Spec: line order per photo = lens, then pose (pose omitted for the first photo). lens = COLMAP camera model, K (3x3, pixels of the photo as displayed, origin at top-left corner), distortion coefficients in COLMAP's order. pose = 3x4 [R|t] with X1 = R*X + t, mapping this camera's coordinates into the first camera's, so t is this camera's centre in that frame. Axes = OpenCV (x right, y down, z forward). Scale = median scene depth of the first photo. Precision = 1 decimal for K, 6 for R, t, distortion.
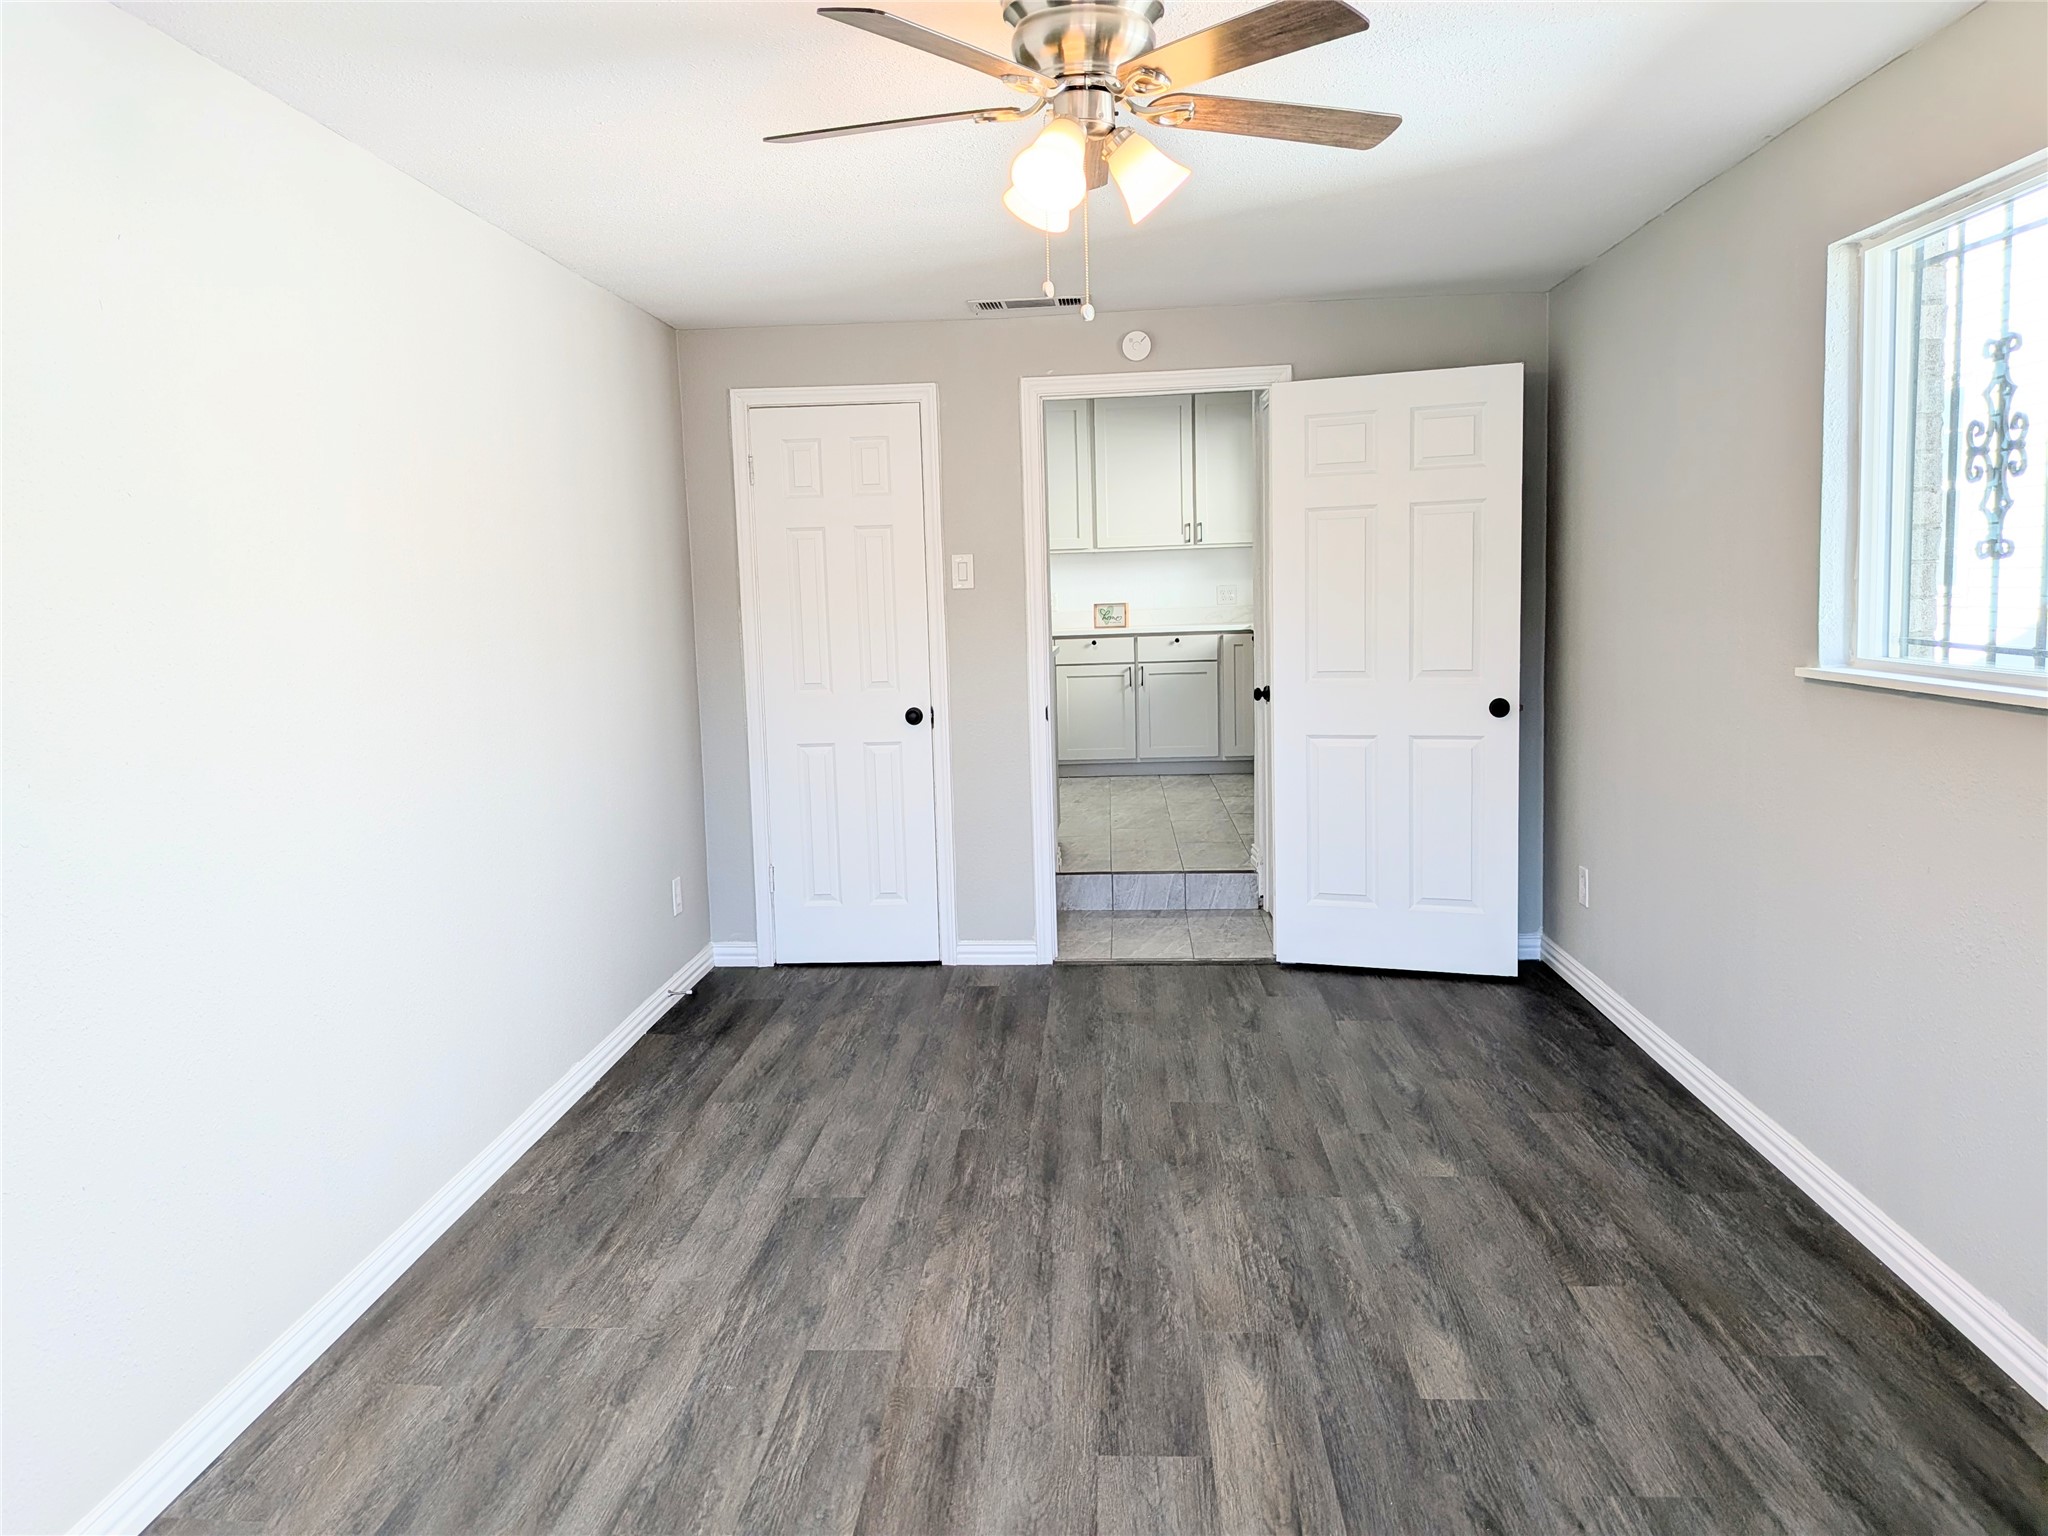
lens RADIAL K [[1464.1, 0, 1019.4], [0, 1464.1, 763.1], [0, 0, 1]] dist [0.012960, -0.025120]
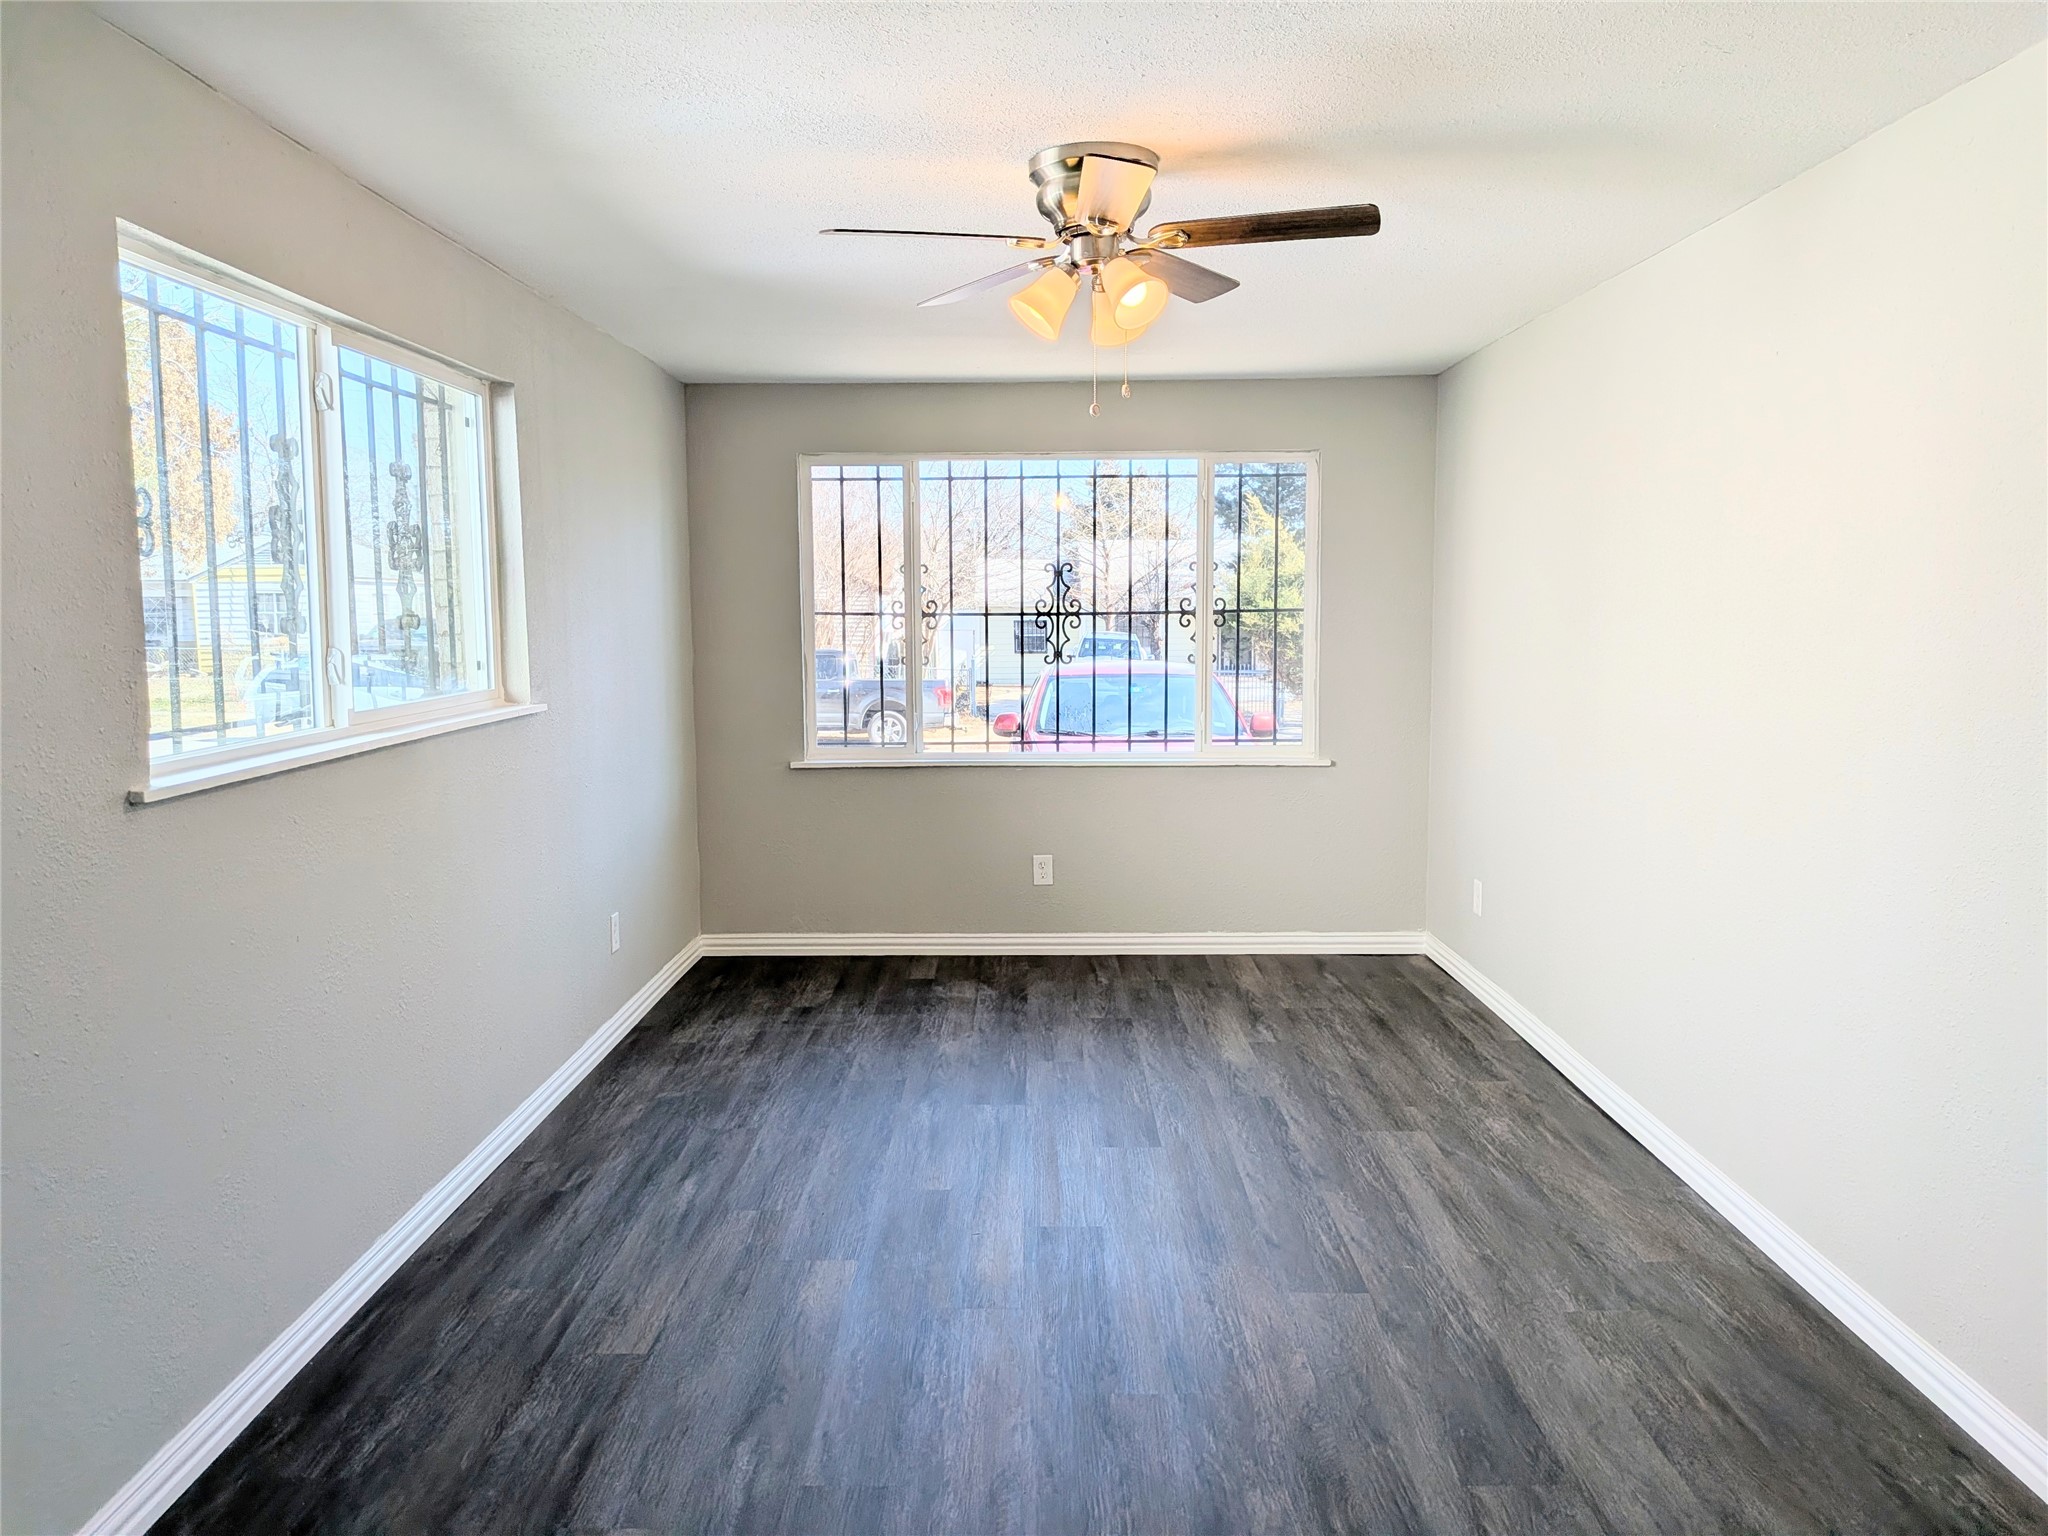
lens RADIAL K [[1464.1, 0, 1024.0], [0, 1464.1, 768.9], [0, 0, 1]] dist [0.012960, -0.025120]
pose [[-0.997856, 0.042573, -0.049718, 0.148495], [0.029653, 0.971185, 0.236476, -0.250071], [0.058353, 0.234494, -0.970365, 1.849587]]
